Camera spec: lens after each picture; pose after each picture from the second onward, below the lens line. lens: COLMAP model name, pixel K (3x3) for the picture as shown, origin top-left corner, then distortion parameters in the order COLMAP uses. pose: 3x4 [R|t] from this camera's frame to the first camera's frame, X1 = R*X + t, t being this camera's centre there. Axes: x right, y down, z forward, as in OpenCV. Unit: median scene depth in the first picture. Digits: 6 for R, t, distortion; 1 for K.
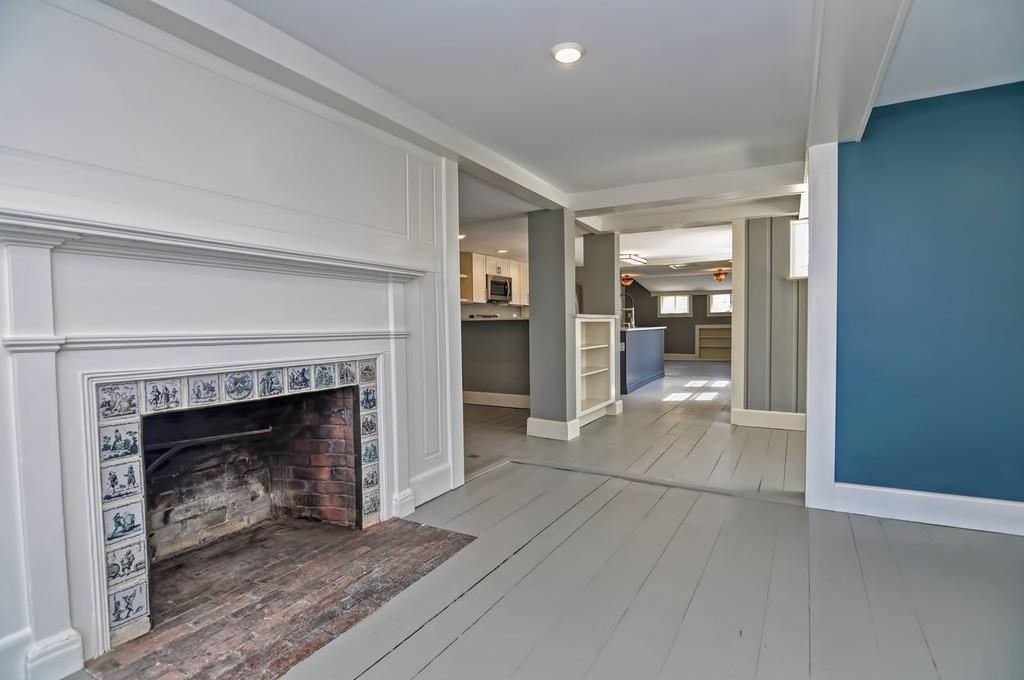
lens RADIAL K [[496.7, 0, 527.0], [0, 496.7, 339.1], [0, 0, 1]] dist [-0.003857, -0.000748]
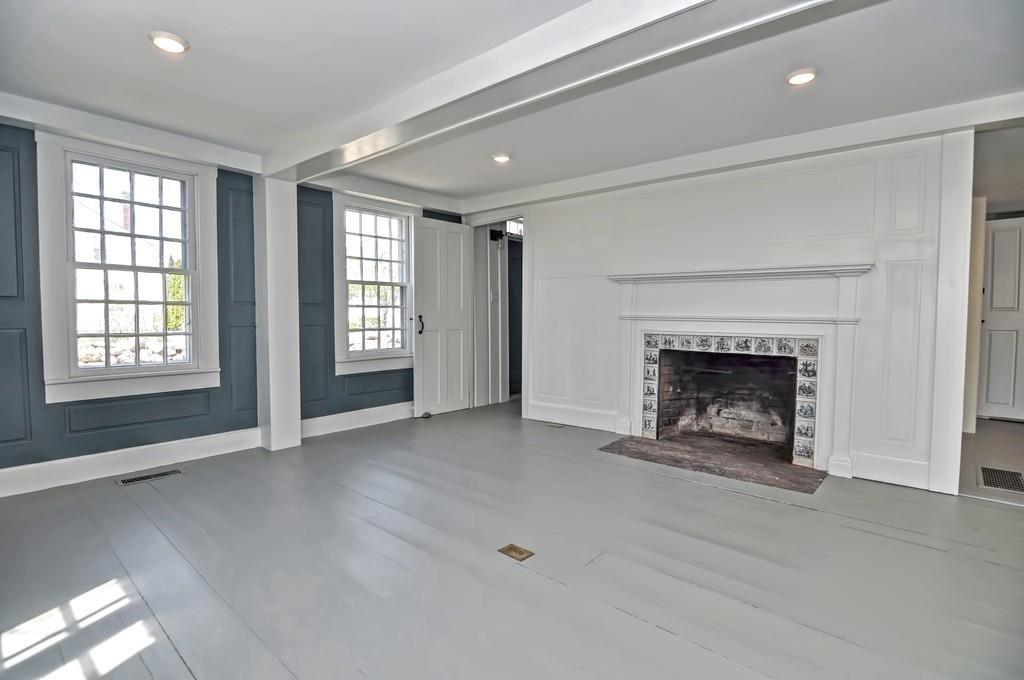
lens RADIAL K [[496.7, 0, 527.0], [0, 496.7, 339.1], [0, 0, 1]] dist [-0.003857, -0.000748]
pose [[-0.151857, 0.059721, -0.986597, 1.220161], [-0.036506, 0.997153, 0.065979, -0.019803], [0.987728, 0.046036, -0.149245, 0.528359]]
